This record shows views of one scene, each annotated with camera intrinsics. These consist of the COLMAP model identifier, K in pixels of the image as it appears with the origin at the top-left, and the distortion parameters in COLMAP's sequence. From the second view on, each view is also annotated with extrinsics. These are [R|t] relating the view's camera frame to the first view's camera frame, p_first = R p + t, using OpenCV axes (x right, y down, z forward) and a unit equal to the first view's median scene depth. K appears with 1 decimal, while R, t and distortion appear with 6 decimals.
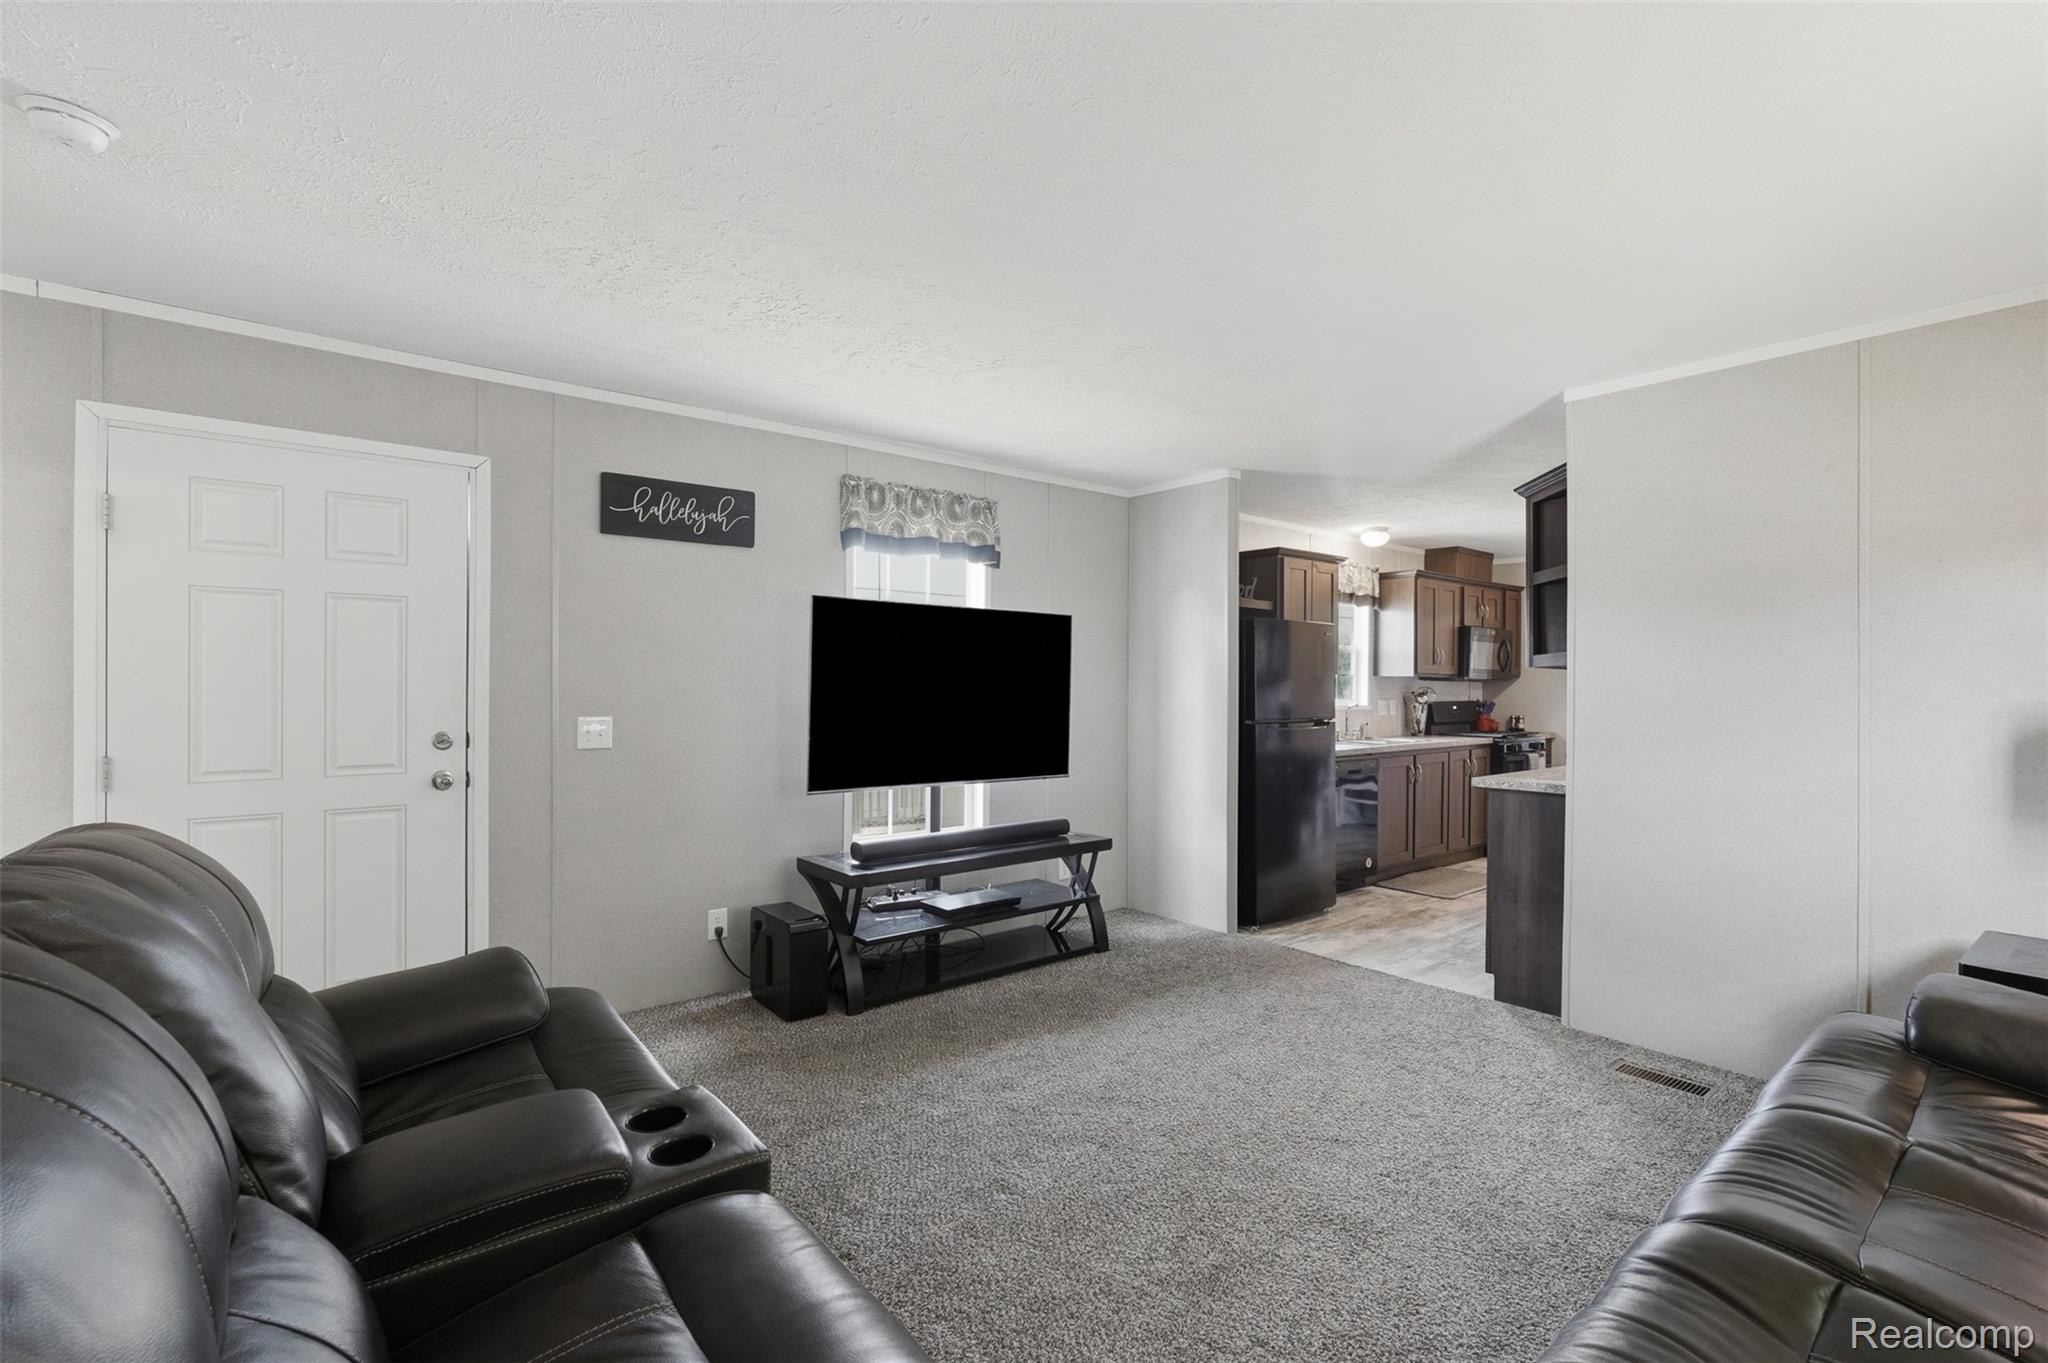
lens RADIAL K [[927.3, 0, 1024.0], [0, 927.3, 681.5], [0, 0, 1]] dist [0.001115, 0.000521]
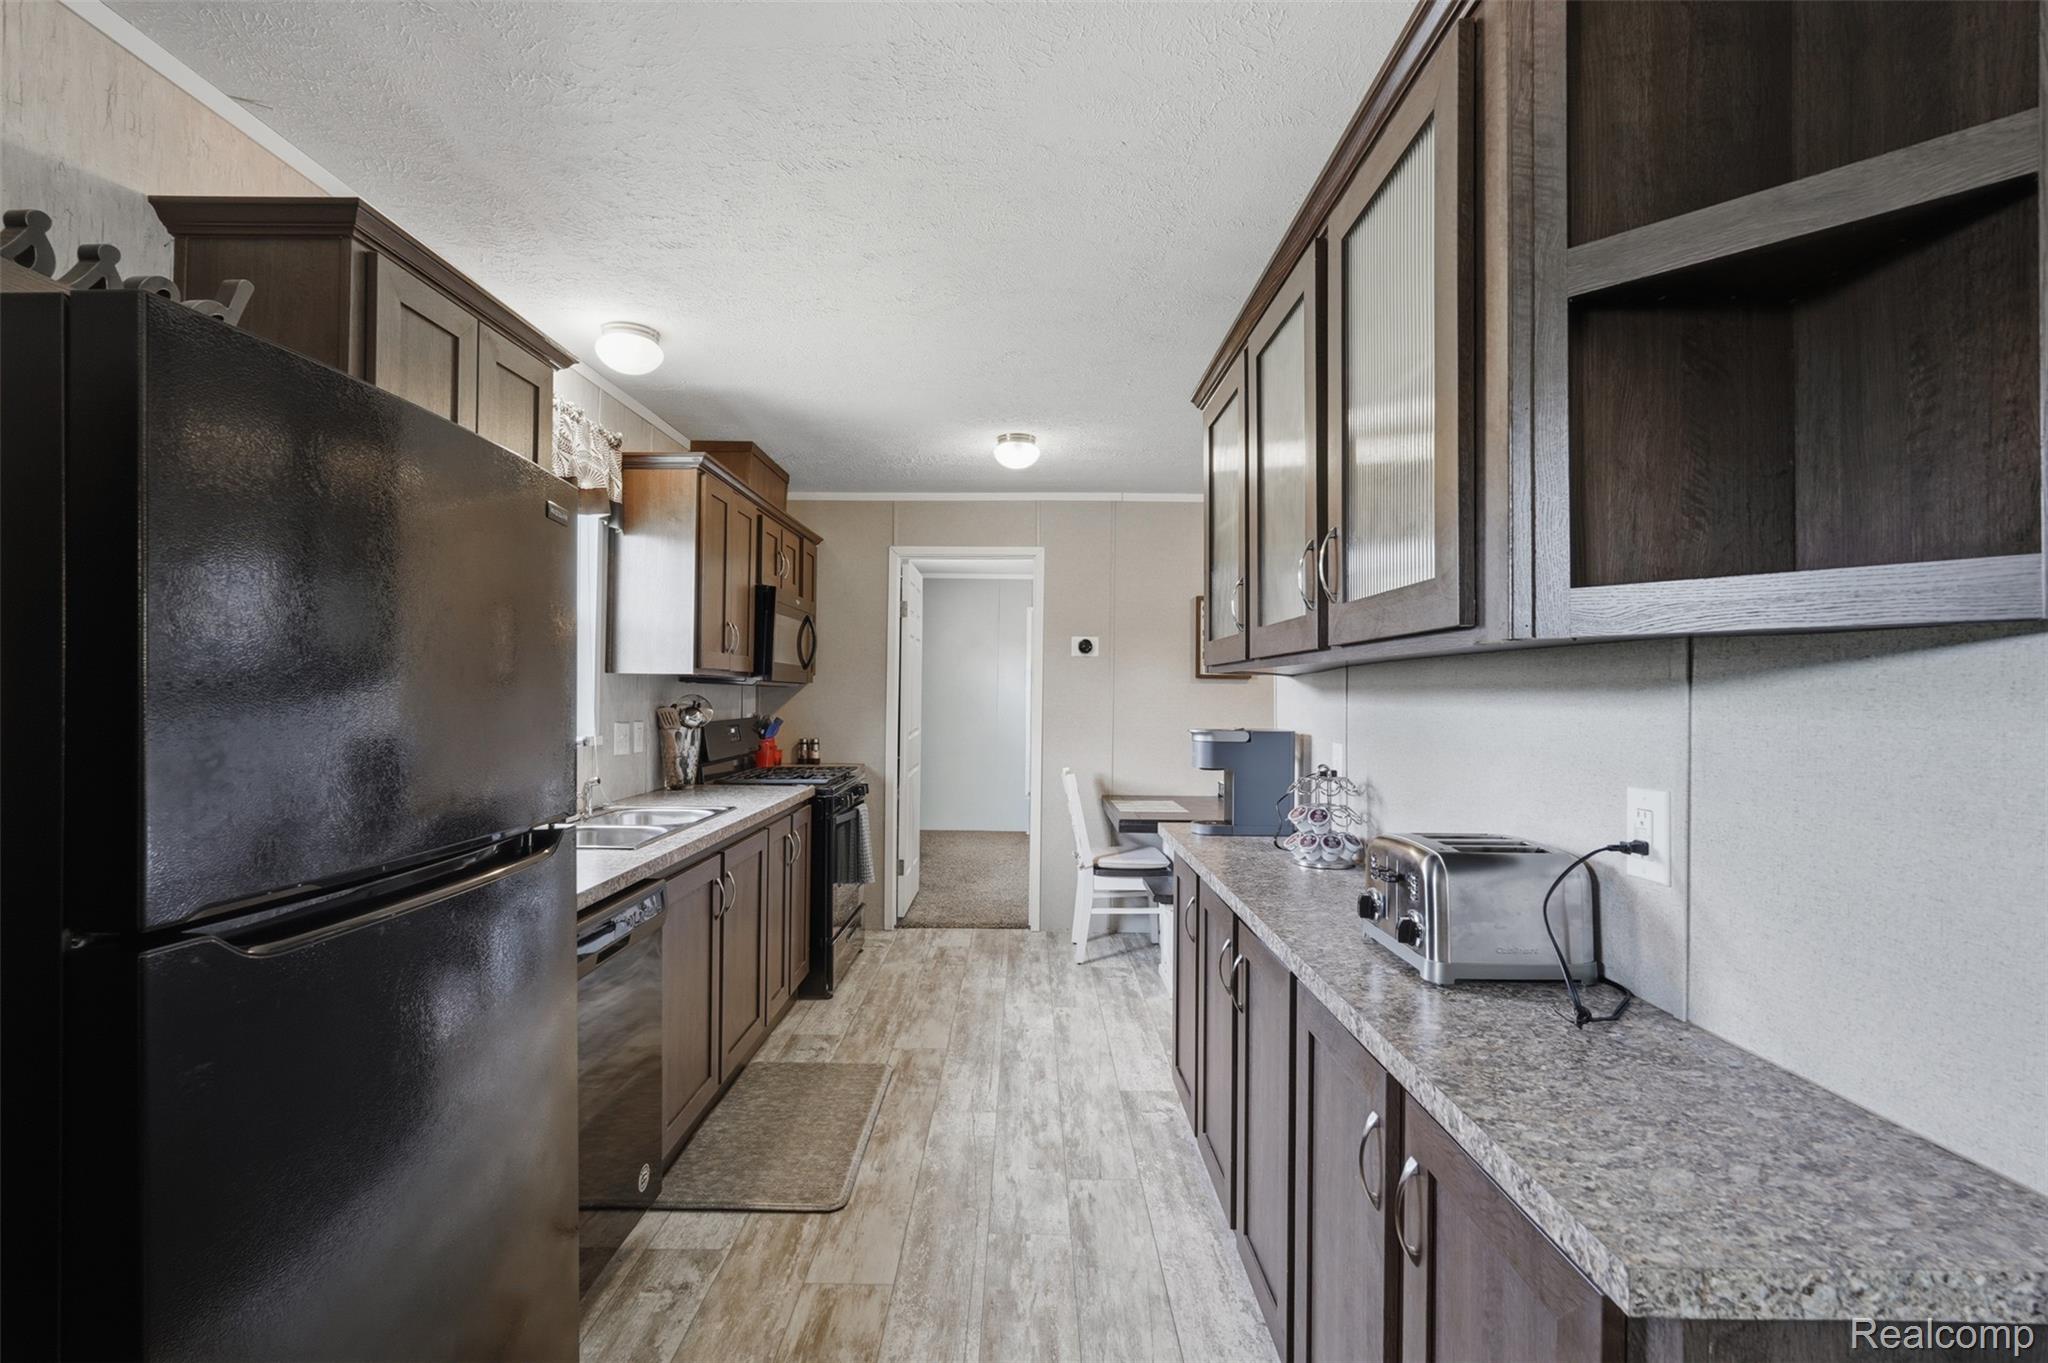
lens RADIAL K [[927.3, 0, 1024.0], [0, 927.3, 681.5], [0, 0, 1]] dist [0.001115, 0.000521]
pose [[0.641376, 0.006661, 0.767197, 0.150605], [-0.005688, 0.999976, -0.003926, -0.000832], [-0.767205, -0.001845, 0.641399, 0.527260]]
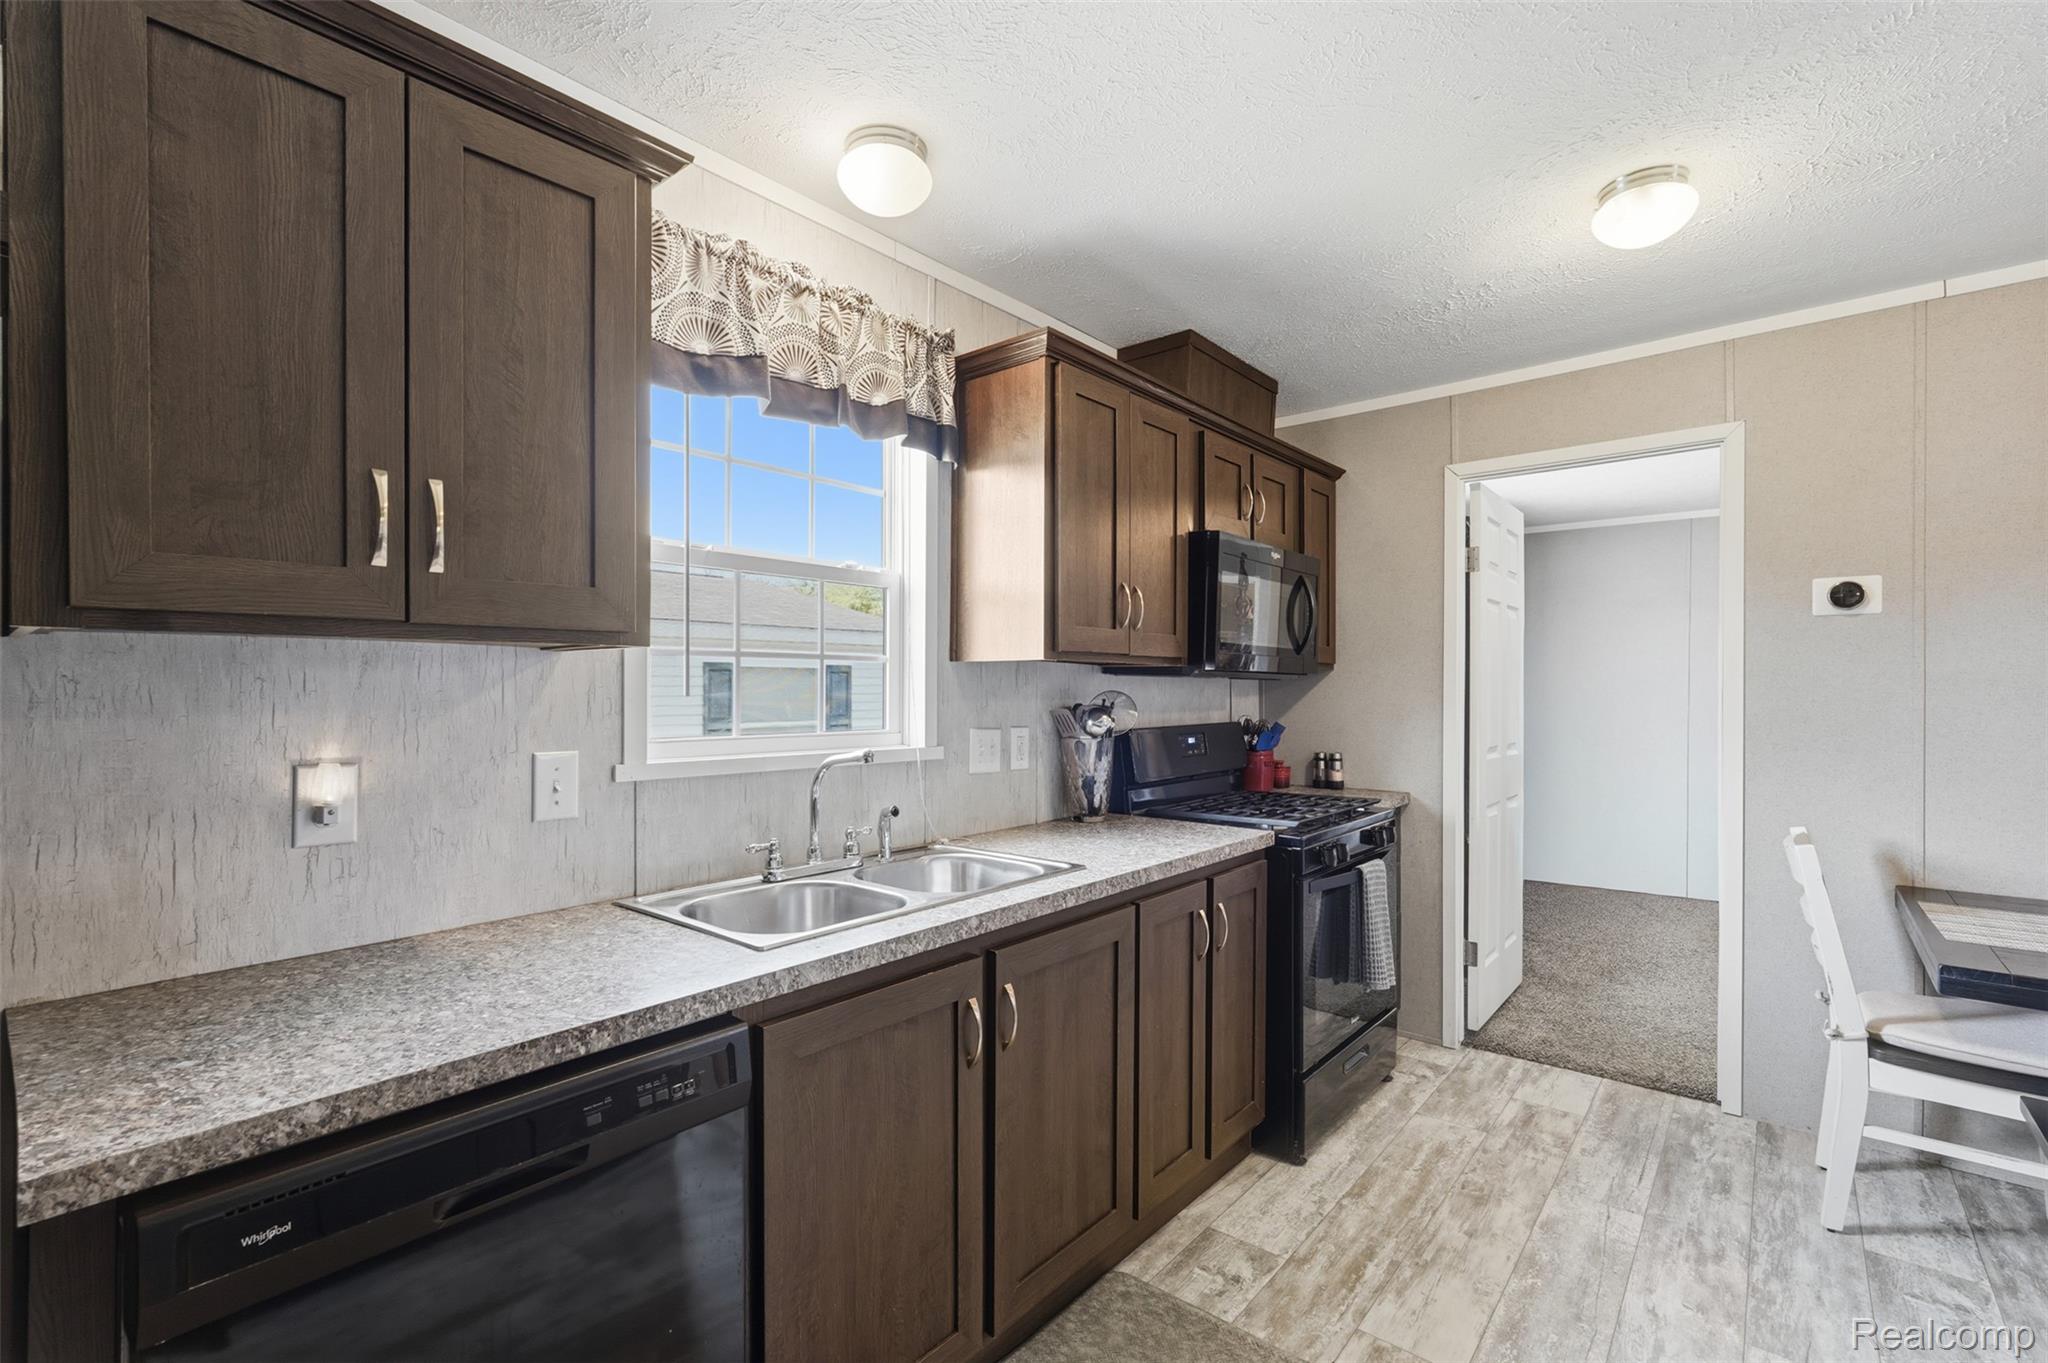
lens RADIAL K [[907.1, 0, 1019.6], [0, 907.1, 684.8], [0, 0, 1]] dist [-0.009819, 0.005460]
pose [[0.984910, -0.006327, 0.172952, 0.336559], [0.006359, 0.999980, 0.000372, 0.002728], [-0.172951, 0.000734, 0.984930, 0.648298]]
